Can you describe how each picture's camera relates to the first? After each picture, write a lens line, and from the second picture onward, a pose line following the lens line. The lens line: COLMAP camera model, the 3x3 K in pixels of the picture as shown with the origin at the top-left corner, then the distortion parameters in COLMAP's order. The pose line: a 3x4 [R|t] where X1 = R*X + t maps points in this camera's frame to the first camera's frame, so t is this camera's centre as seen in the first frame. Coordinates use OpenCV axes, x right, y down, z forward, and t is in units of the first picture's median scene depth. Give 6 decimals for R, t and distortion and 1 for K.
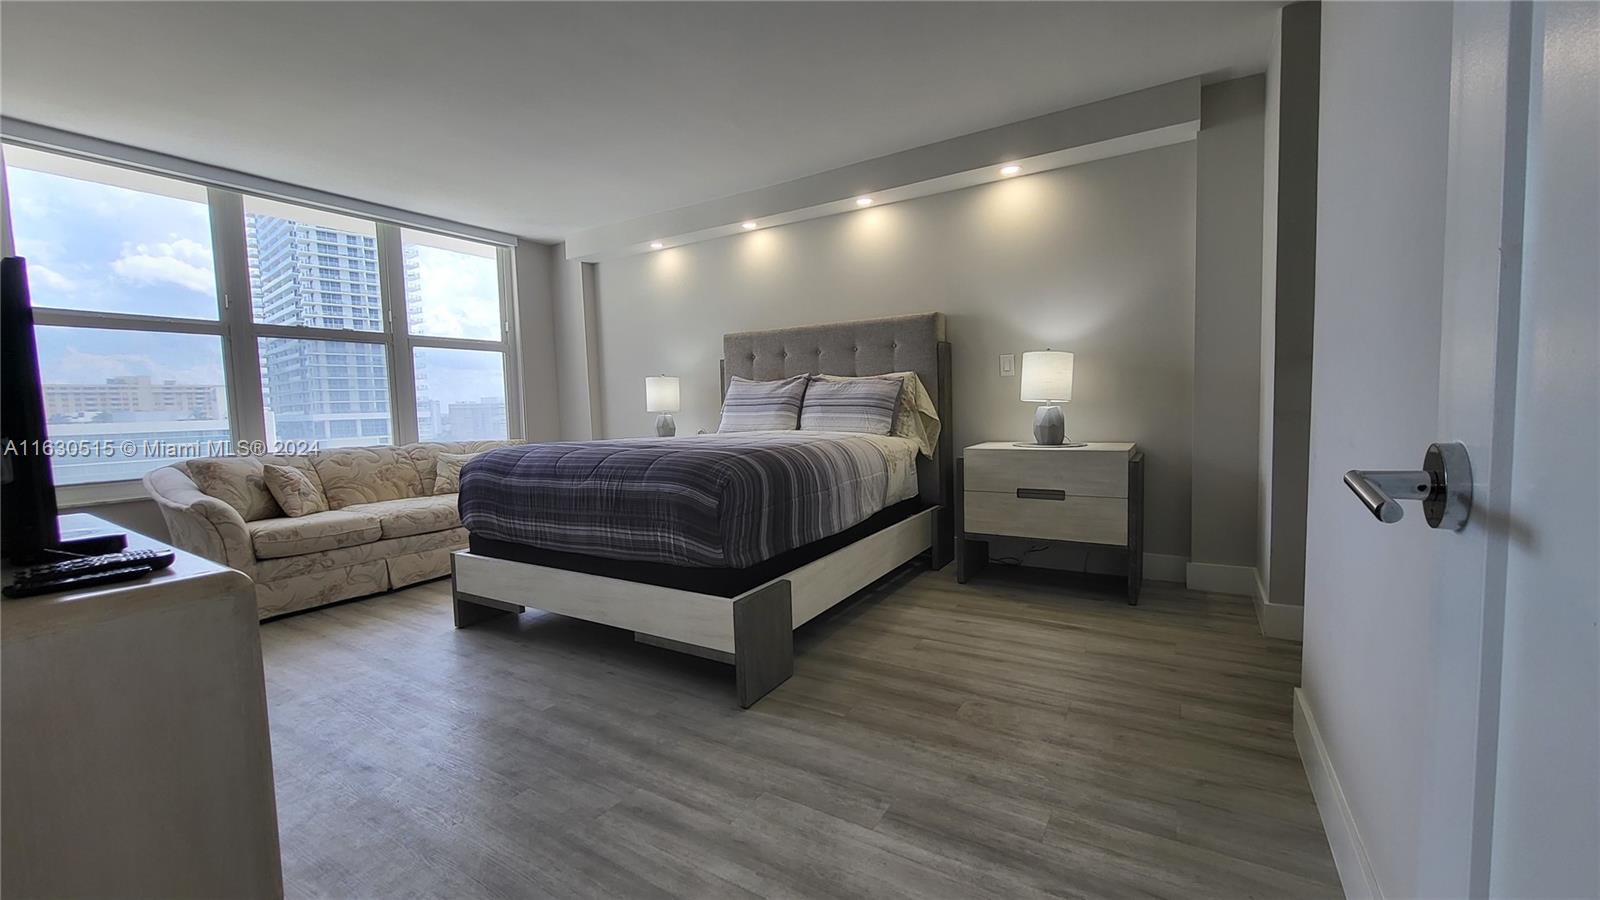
lens RADIAL K [[634.4, 0, 792.8], [0, 634.4, 448.3], [0, 0, 1]] dist [0.000601, -0.000230]
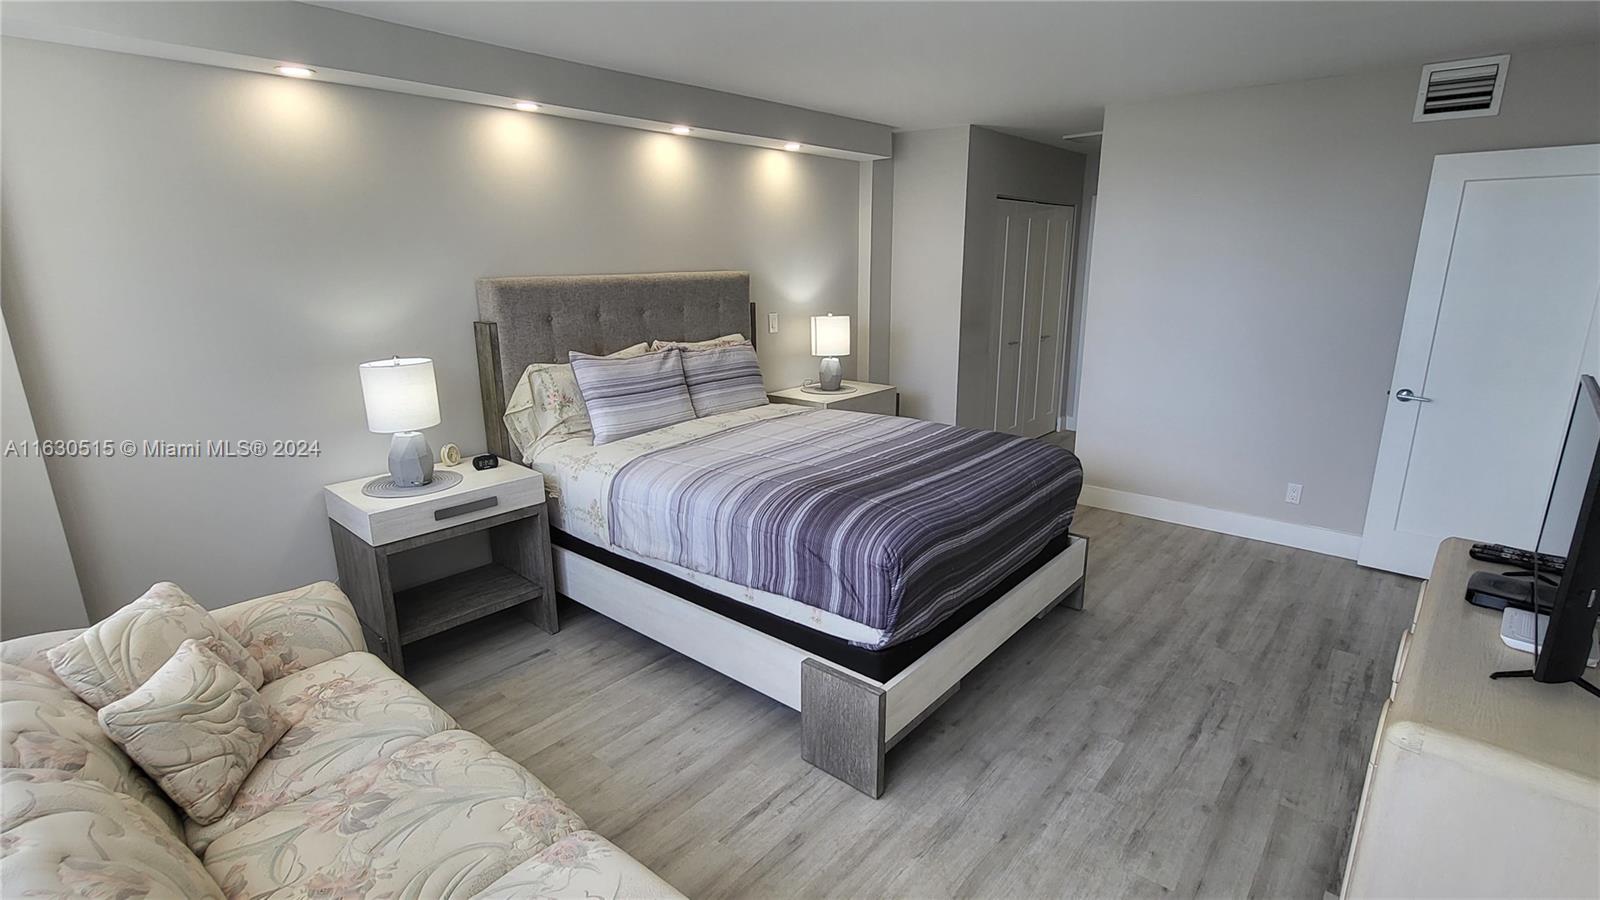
lens RADIAL K [[753.9, 0, 803.0], [0, 753.9, 412.9], [0, 0, 1]] dist [0.000509, -0.000044]
pose [[0.158195, -0.169096, 0.972821, -0.993560], [0.070679, 0.984639, 0.159656, -0.189294], [-0.984875, 0.043502, 0.167717, 0.753798]]
